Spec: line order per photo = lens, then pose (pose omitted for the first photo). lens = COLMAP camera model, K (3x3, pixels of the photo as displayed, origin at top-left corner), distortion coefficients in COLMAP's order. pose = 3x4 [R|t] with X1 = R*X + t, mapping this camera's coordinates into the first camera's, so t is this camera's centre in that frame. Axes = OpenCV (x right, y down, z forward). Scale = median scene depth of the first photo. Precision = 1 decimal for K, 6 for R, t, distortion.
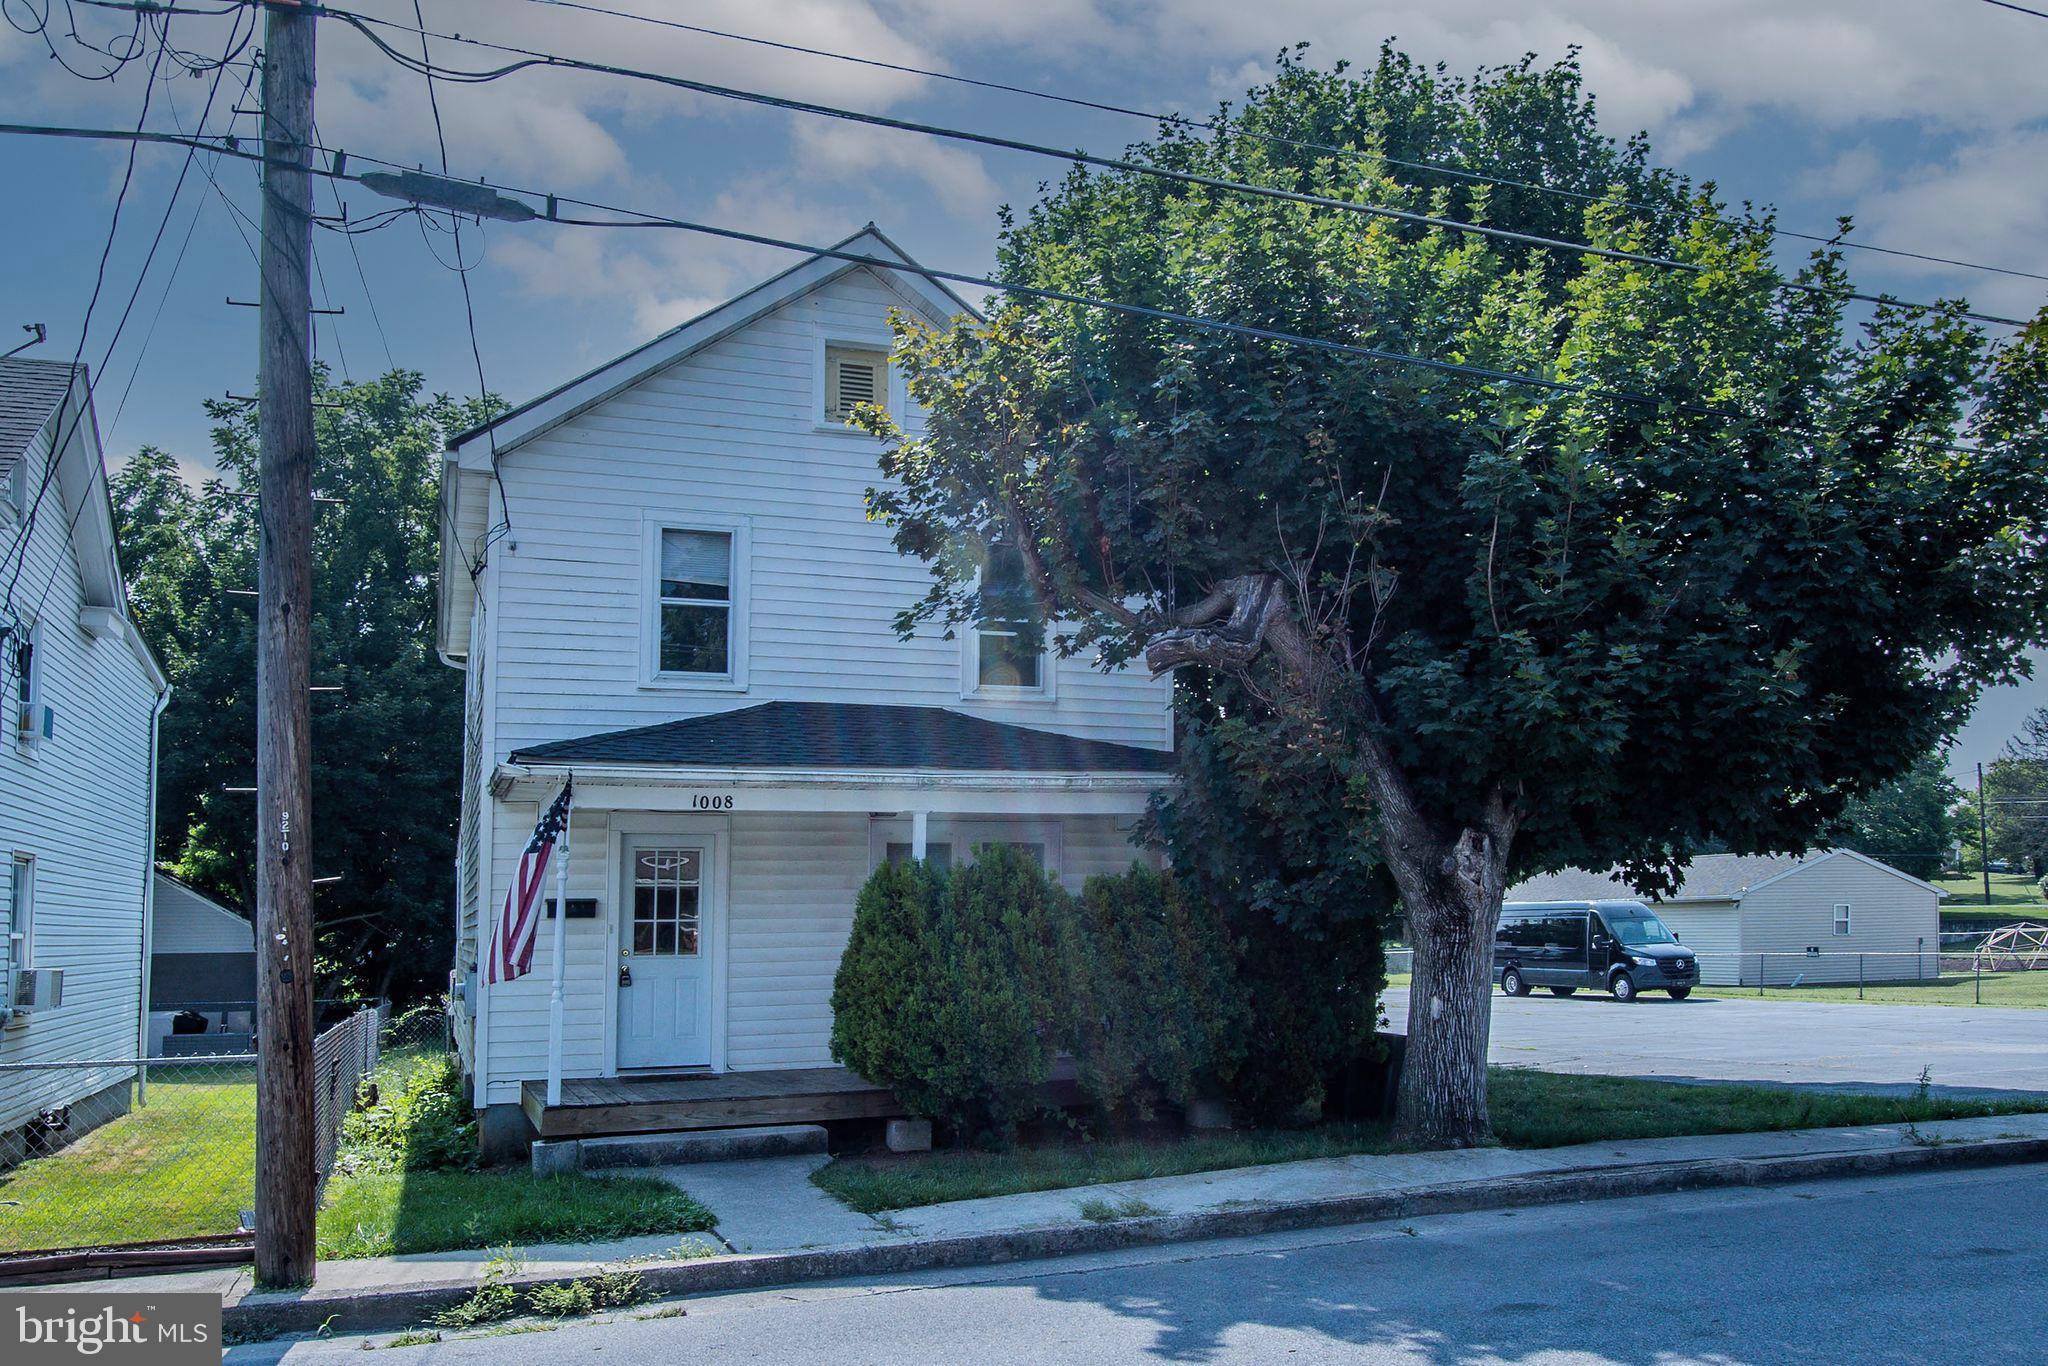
lens RADIAL K [[1553.6, 0, 1028.4], [0, 1553.6, 830.4], [0, 0, 1]] dist [0.004735, 0.004804]
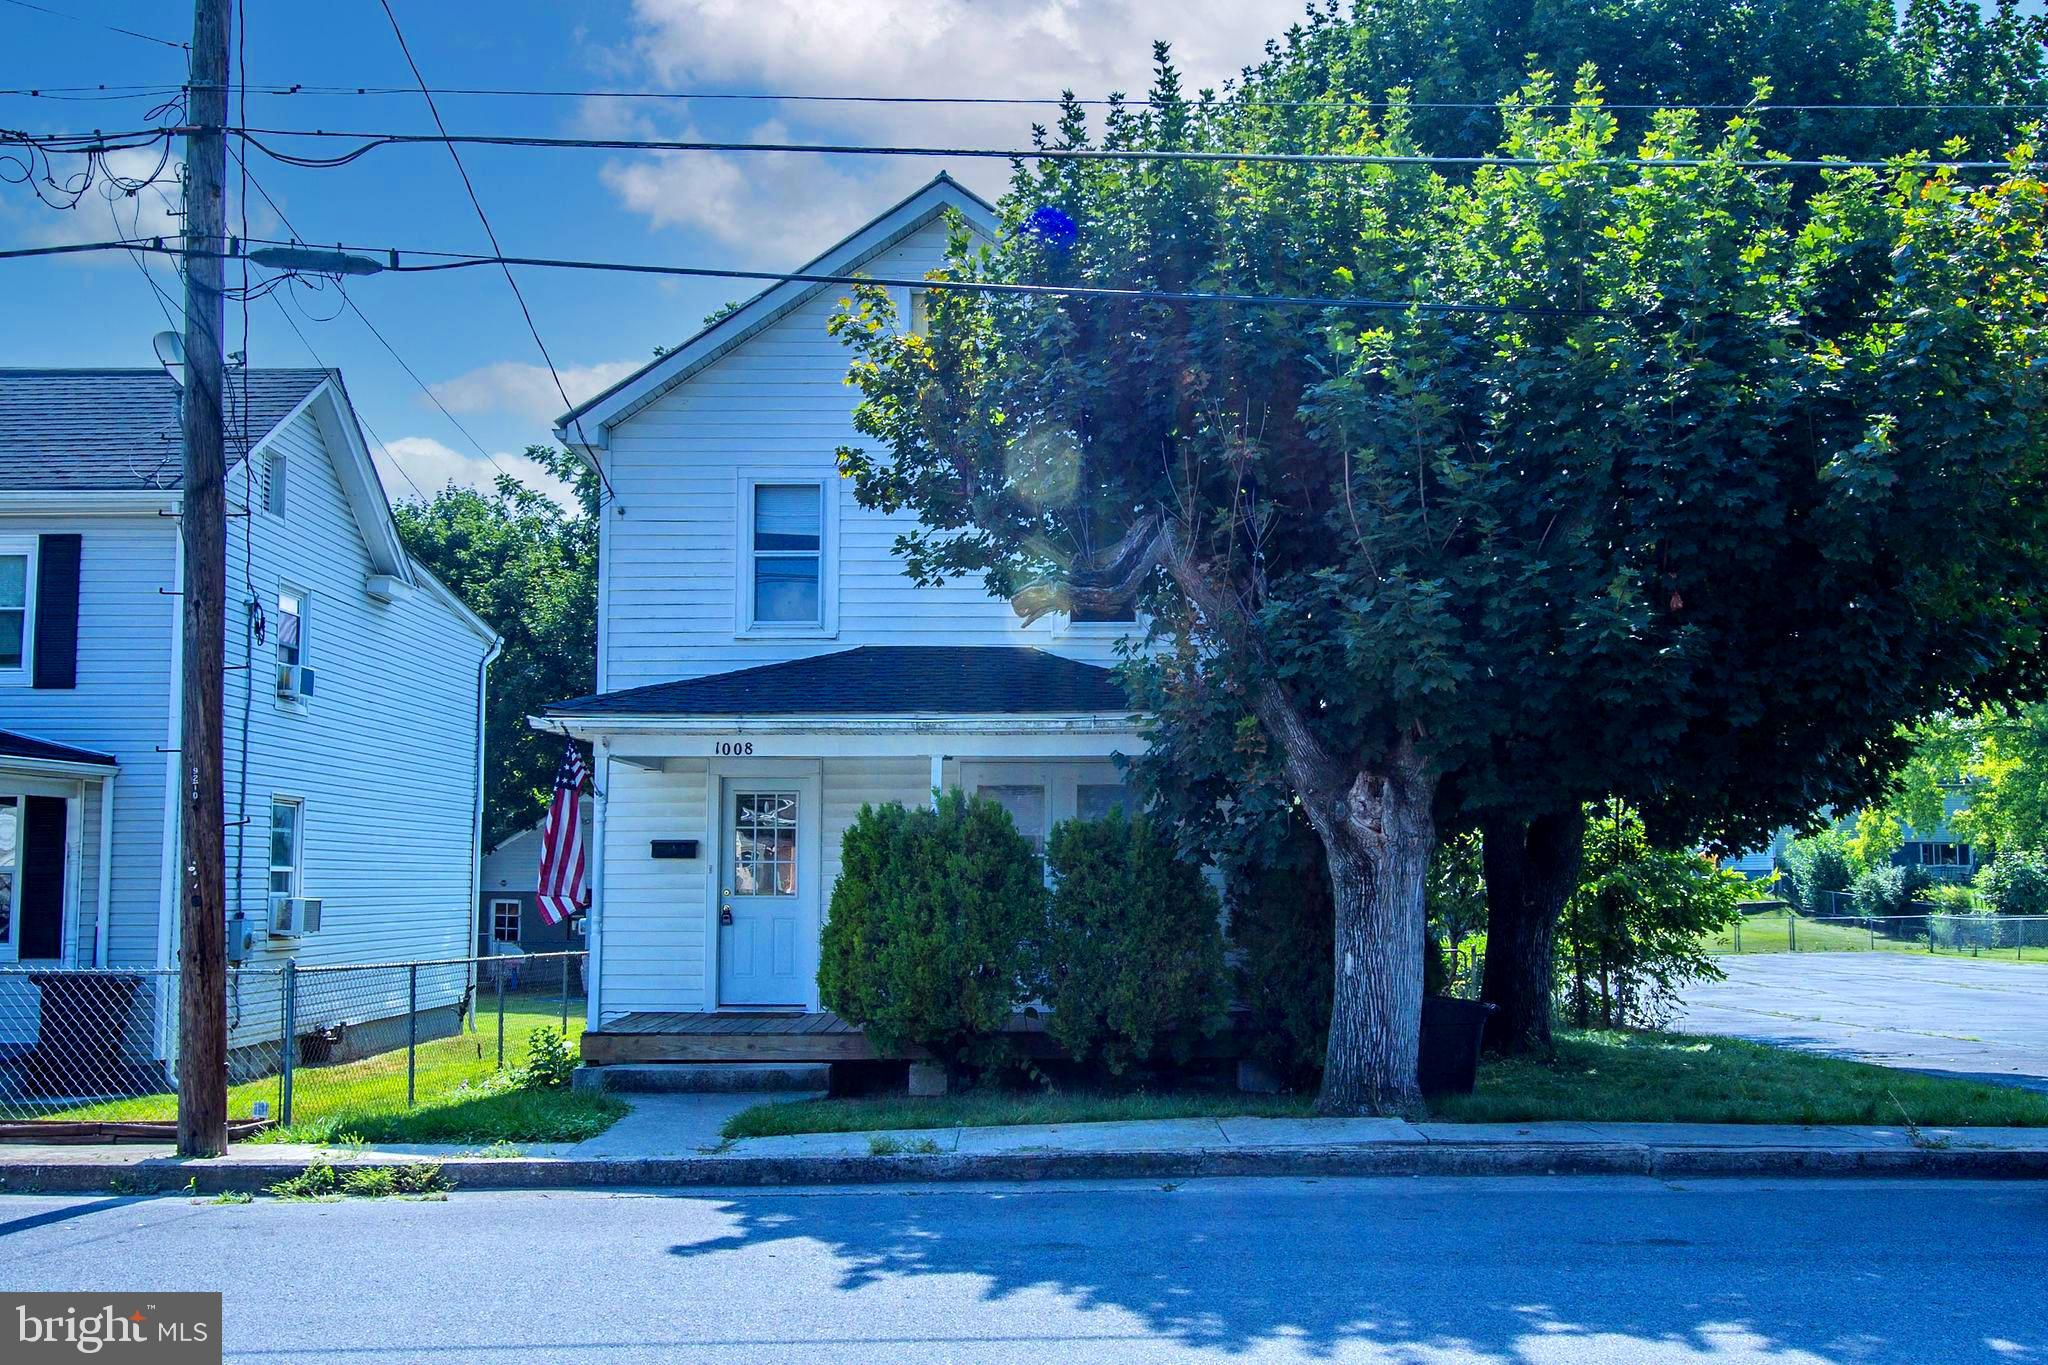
lens RADIAL K [[1800.5, 0, 1024.0], [0, 1800.5, 682.5], [0, 0, 1]] dist [0.013933, 0.012519]
pose [[0.939519, -0.021758, -0.341804, 0.449854], [0.006447, 0.998927, -0.045866, -0.006559], [0.342435, 0.040888, 0.938651, -0.090066]]
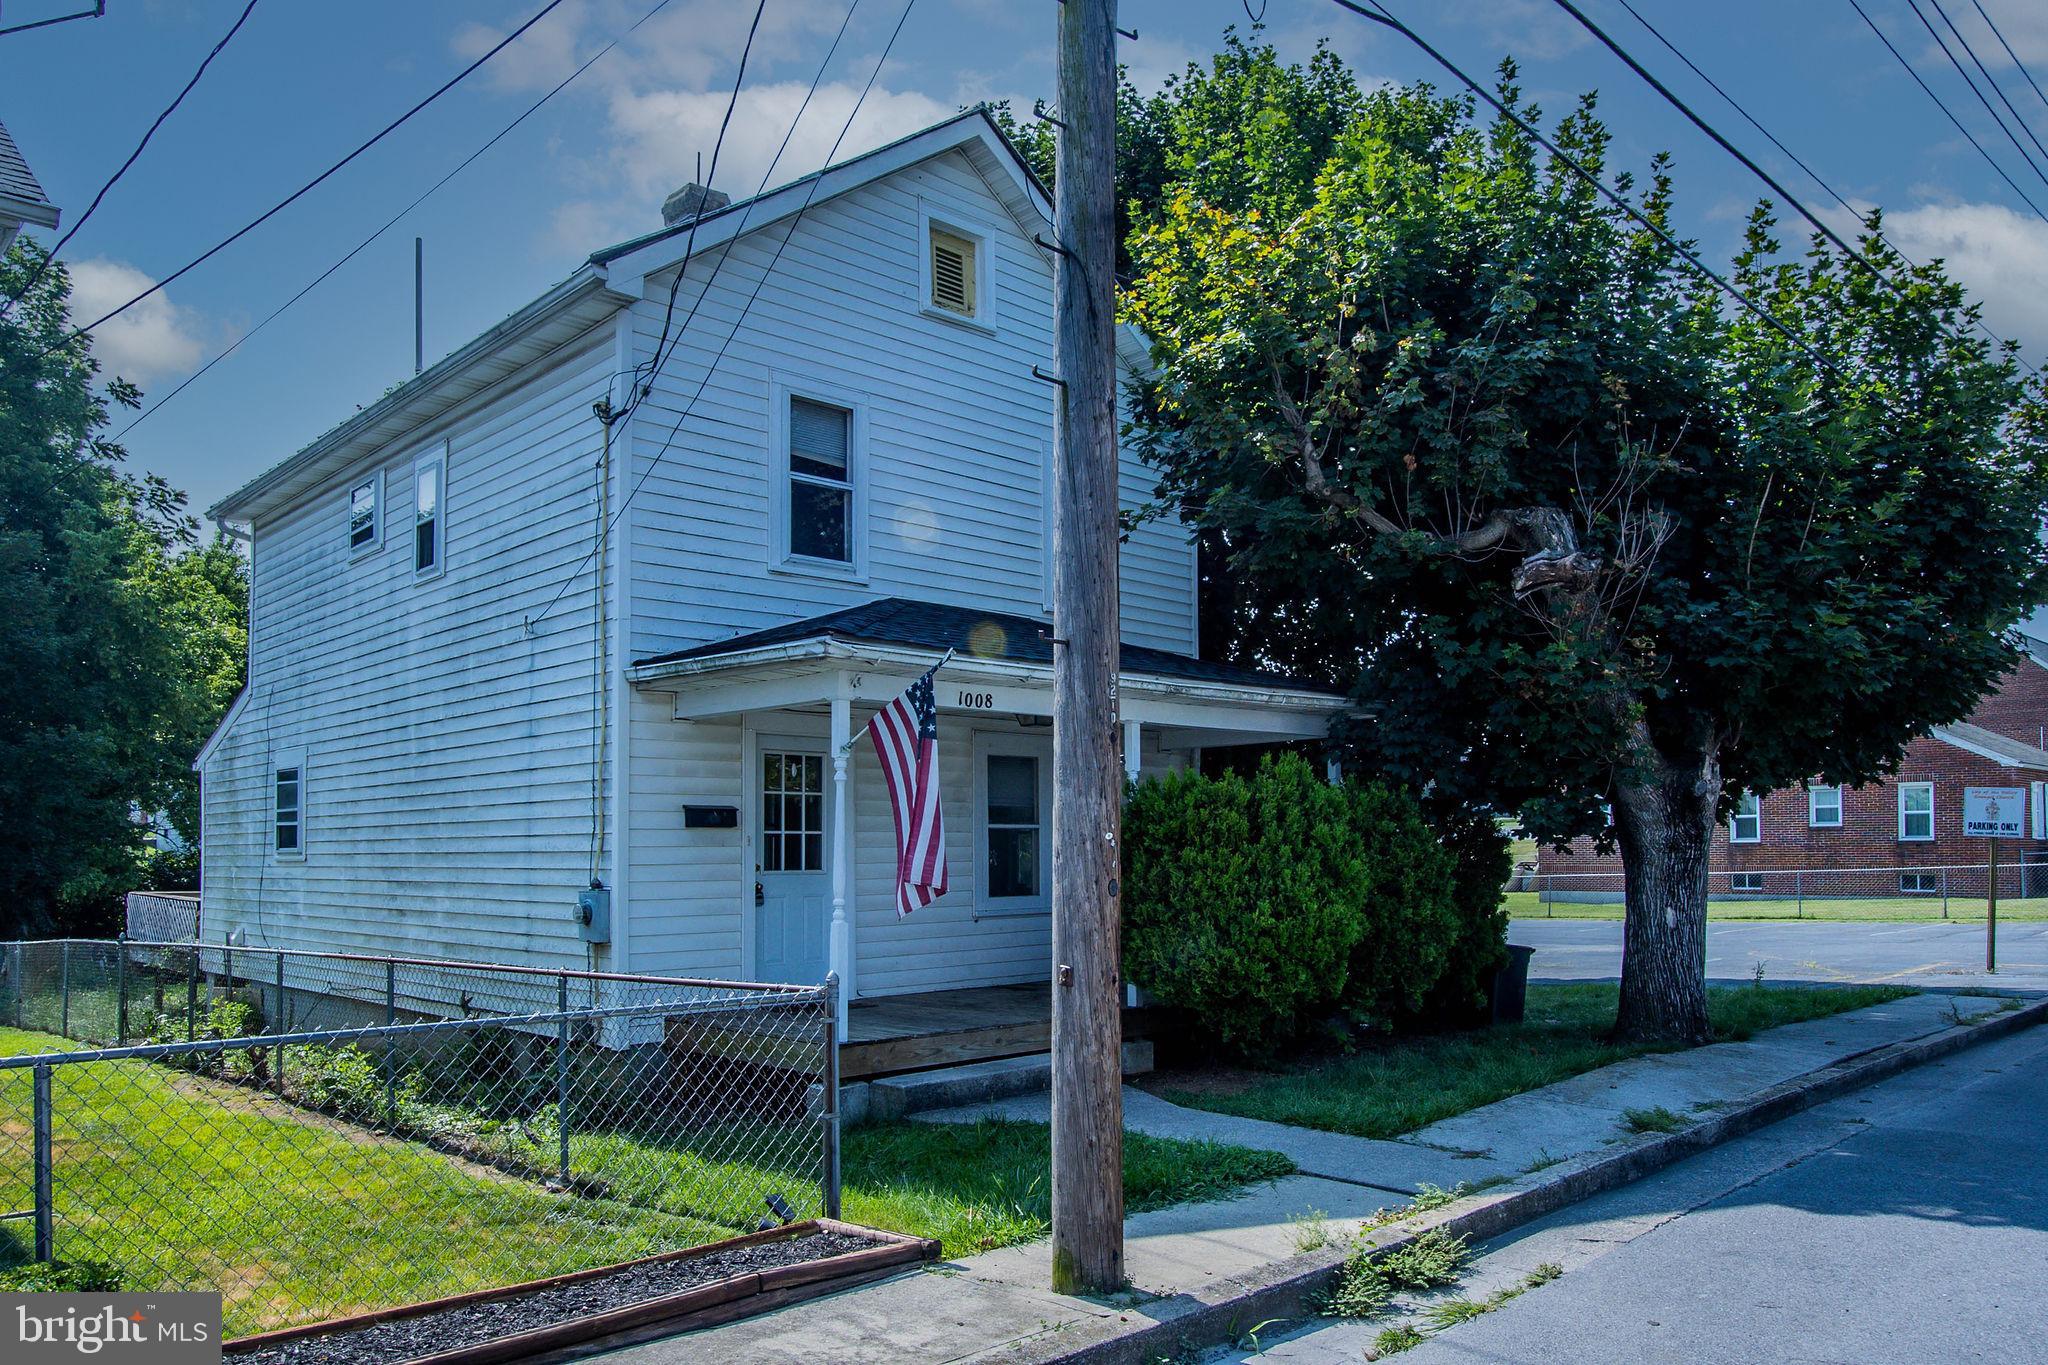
lens RADIAL K [[1393.6, 0, 903.3], [0, 1393.6, 785.5], [0, 0, 1]] dist [-0.002422, -0.001922]
pose [[0.925131, 0.025338, 0.378803, -0.617156], [-0.030039, 0.999528, 0.006504, 0.030766], [-0.378459, -0.017396, 0.925455, 0.297106]]
